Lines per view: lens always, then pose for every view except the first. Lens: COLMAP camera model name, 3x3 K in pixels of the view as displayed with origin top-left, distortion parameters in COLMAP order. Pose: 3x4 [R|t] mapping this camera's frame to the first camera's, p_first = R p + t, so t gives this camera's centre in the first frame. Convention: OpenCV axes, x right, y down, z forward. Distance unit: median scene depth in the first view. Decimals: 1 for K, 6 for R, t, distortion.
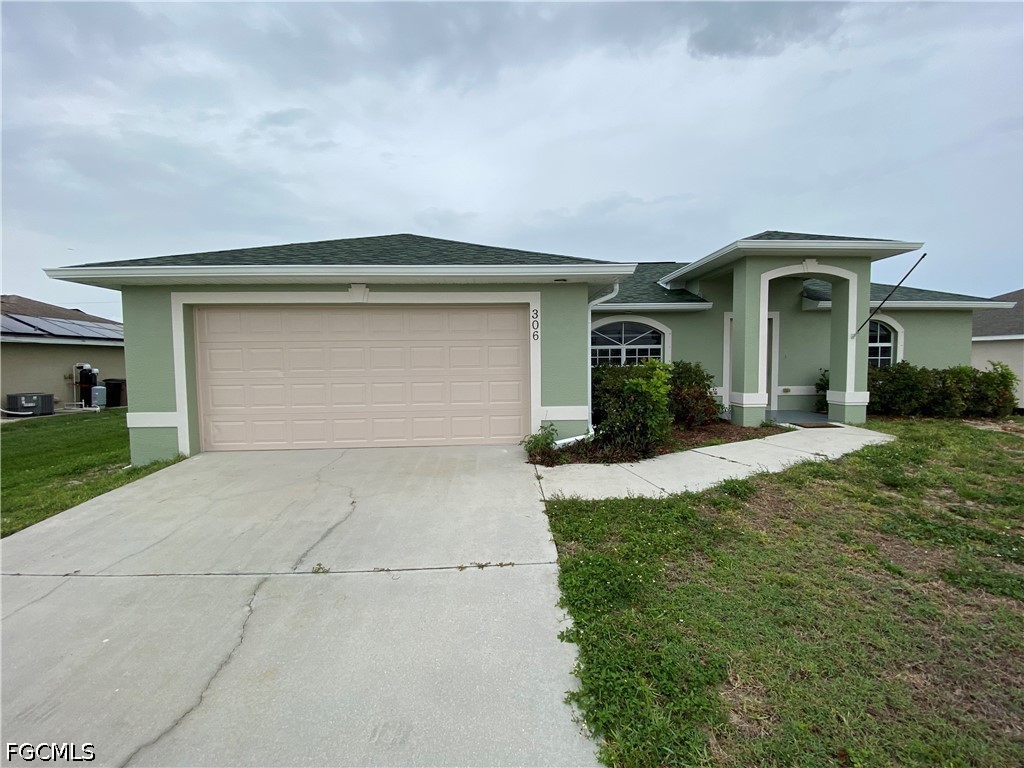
lens RADIAL K [[416.9, 0, 512.1], [0, 416.9, 382.6], [0, 0, 1]] dist [0.032068, -0.024469]
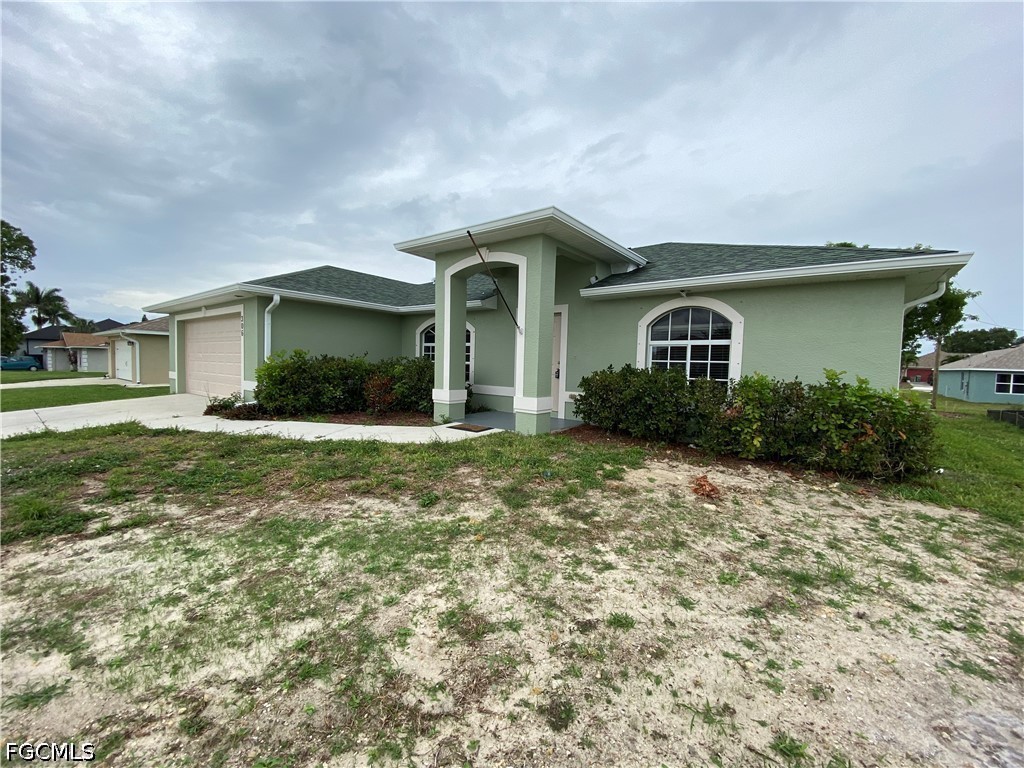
lens RADIAL K [[407.1, 0, 512.0], [0, 407.1, 384.0], [0, 0, 1]] dist [-0.000064, -0.010801]
pose [[0.768533, 0.069872, -0.635983, 1.324828], [-0.066296, 0.997365, 0.029462, -0.027930], [0.636366, 0.019521, 0.771140, 0.360449]]
